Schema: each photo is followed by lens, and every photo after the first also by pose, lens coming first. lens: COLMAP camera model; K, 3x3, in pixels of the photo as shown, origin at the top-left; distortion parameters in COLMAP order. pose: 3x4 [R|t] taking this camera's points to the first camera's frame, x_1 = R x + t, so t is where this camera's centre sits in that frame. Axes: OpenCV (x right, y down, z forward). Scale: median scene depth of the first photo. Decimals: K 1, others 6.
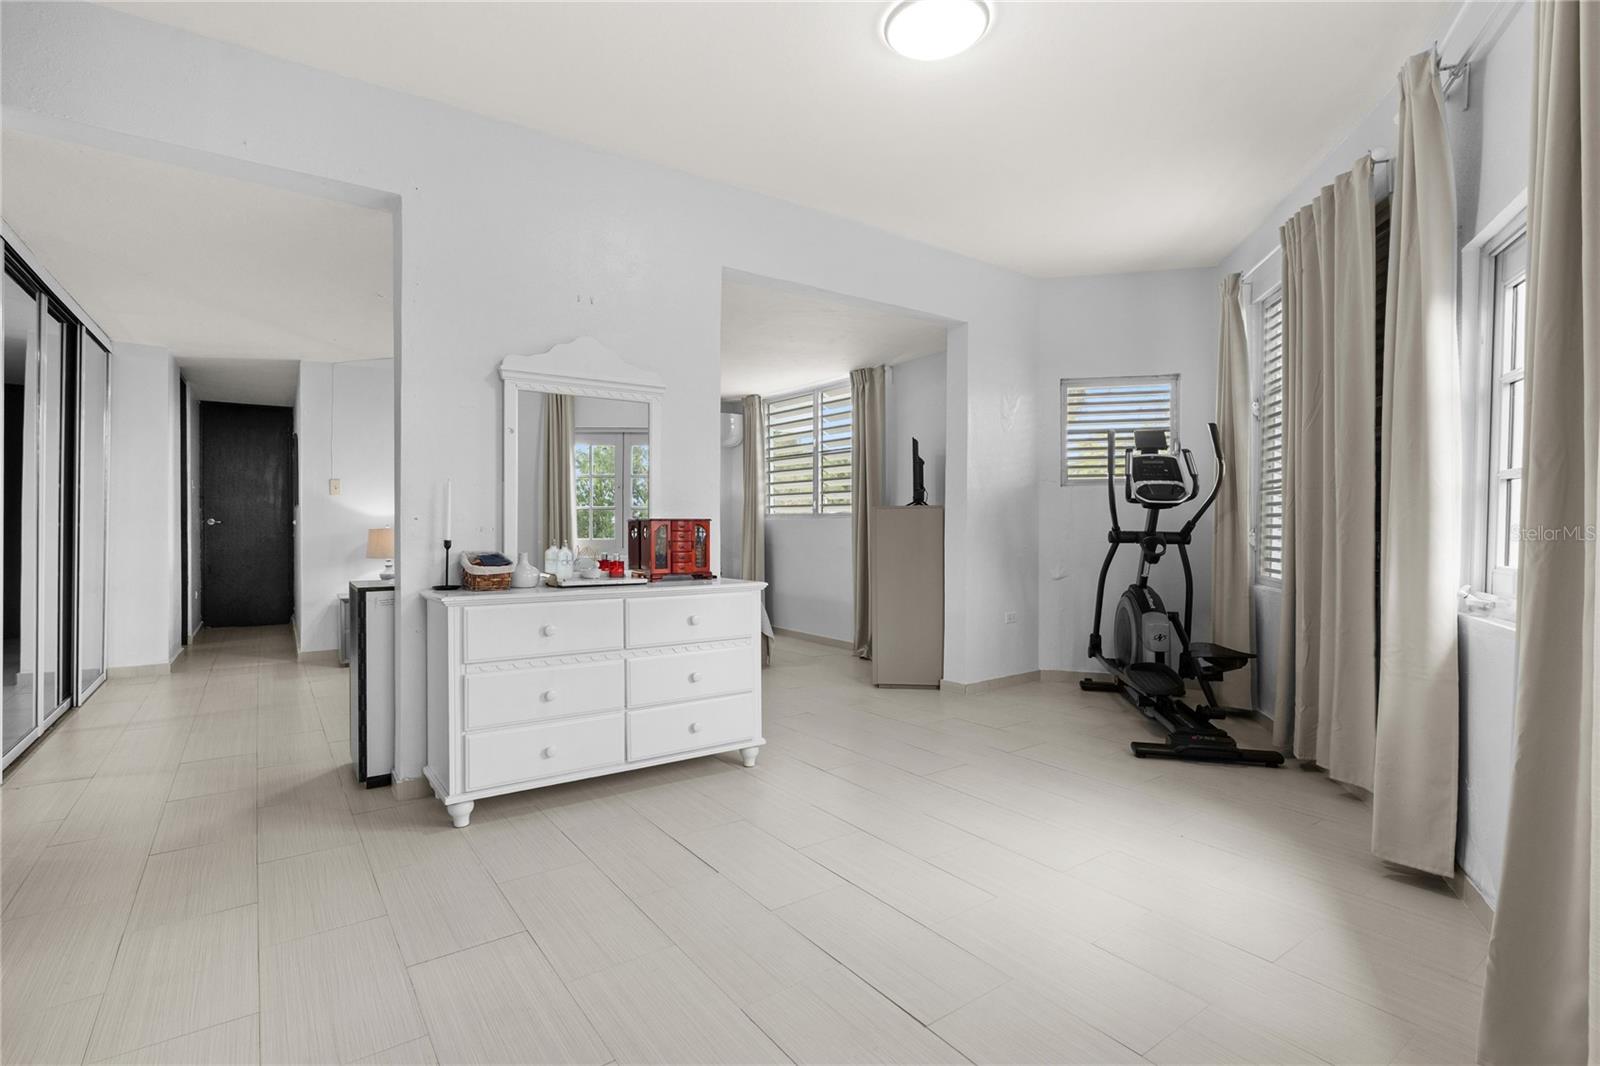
lens RADIAL K [[775.0, 0, 849.0], [0, 775.0, 523.9], [0, 0, 1]] dist [0.000390, 0.000075]
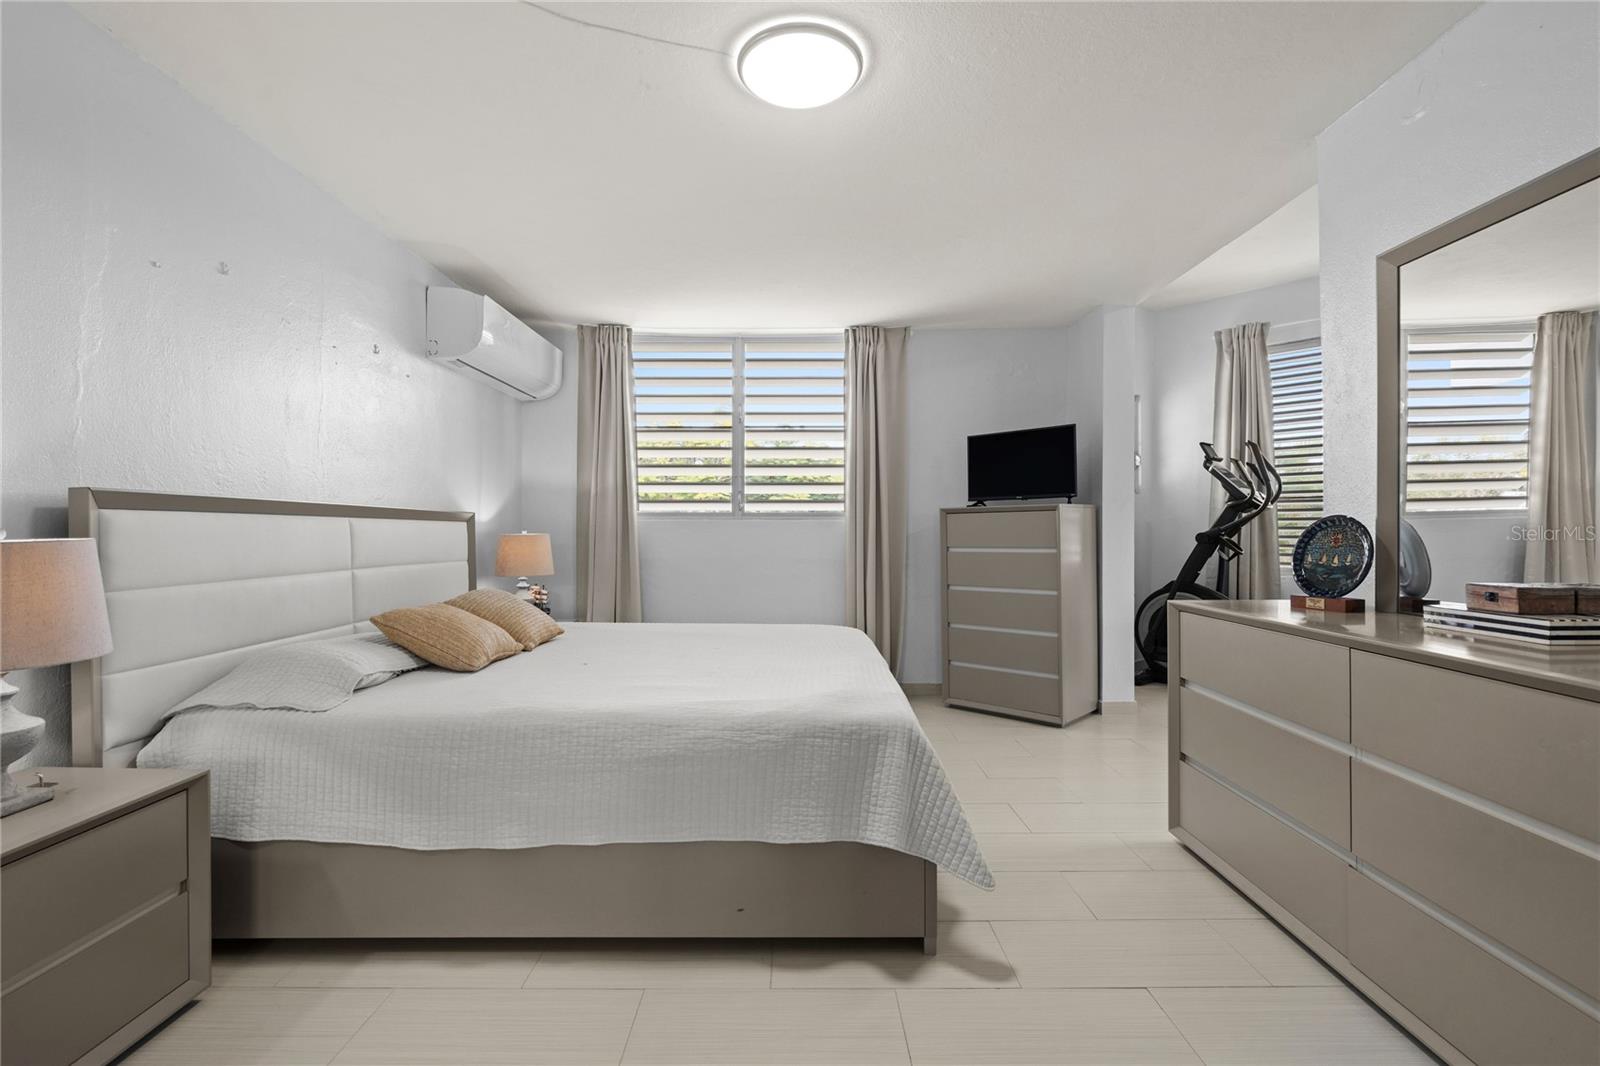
lens RADIAL K [[726.5, 0, 800.4], [0, 726.5, 533.3], [0, 0, 1]] dist [0.001031, 0.000284]
pose [[0.611900, -0.009892, 0.790873, -0.537237], [0.004067, 0.999948, 0.009361, -0.000176], [-0.790925, -0.002512, 0.611908, 0.548533]]
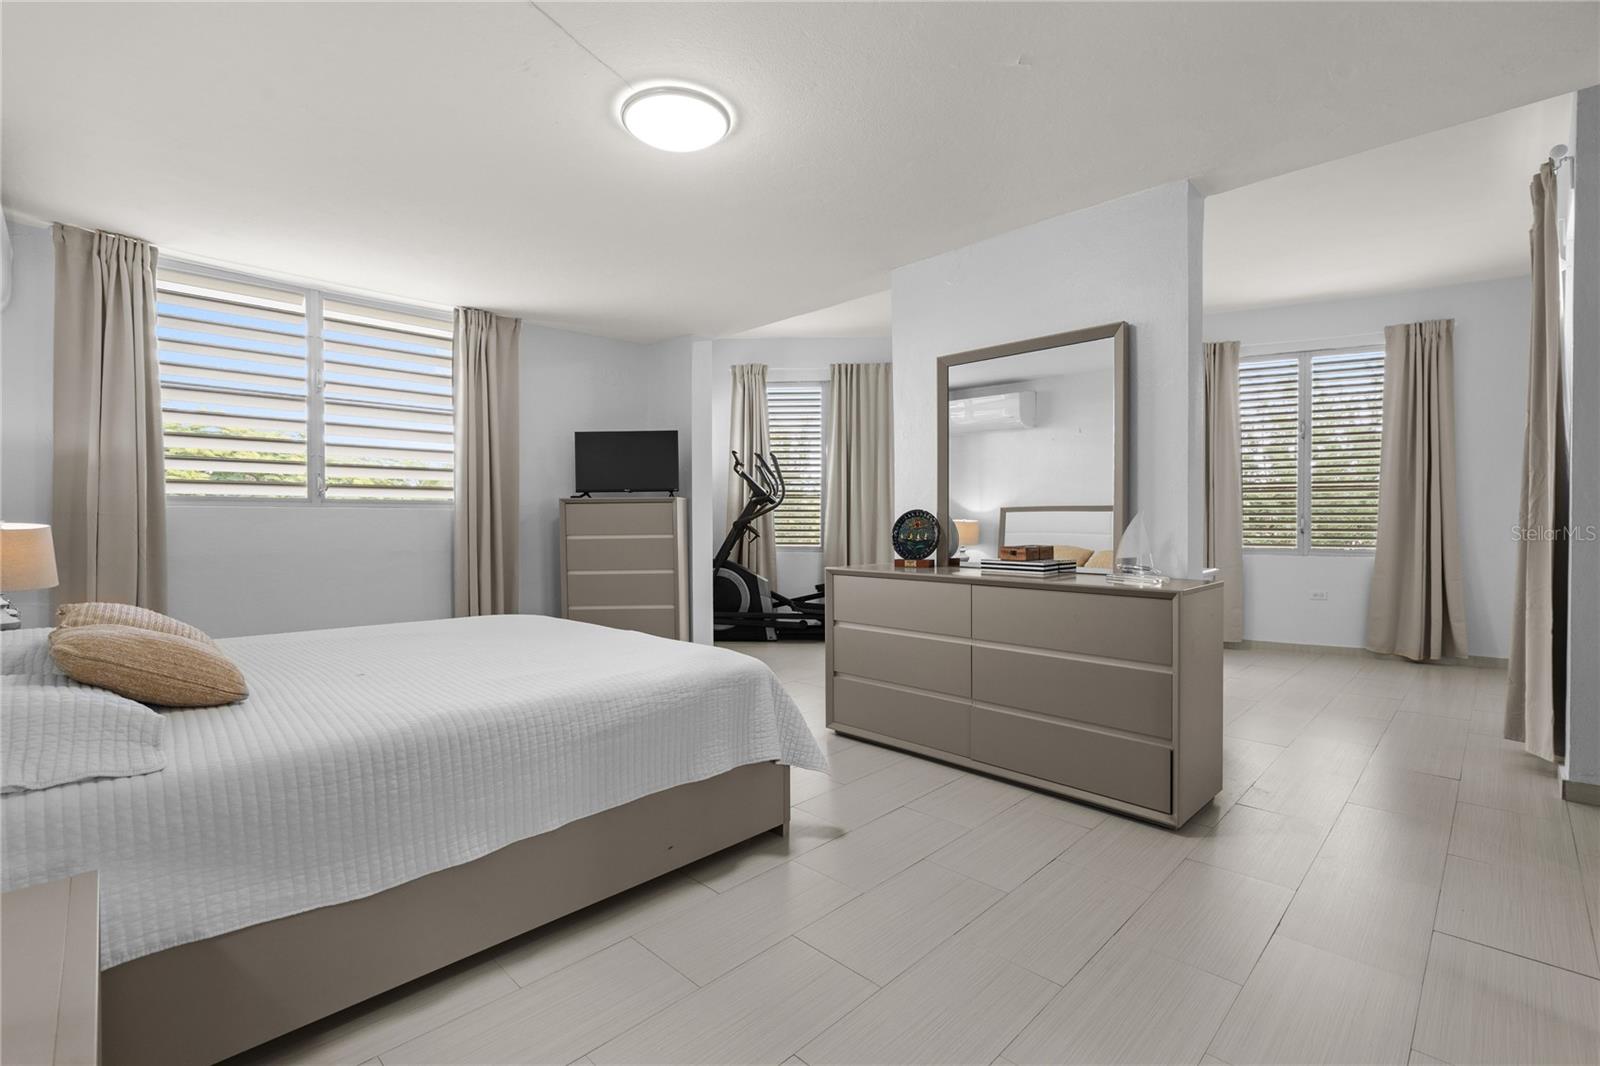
lens RADIAL K [[717.2, 0, 796.6], [0, 717.2, 525.5], [0, 0, 1]] dist [-0.000756, 0.000372]
pose [[-0.126498, -0.015912, 0.991839, -0.641359], [0.001096, 0.999868, 0.016180, -0.001158], [-0.991966, 0.003133, -0.126463, 0.703748]]
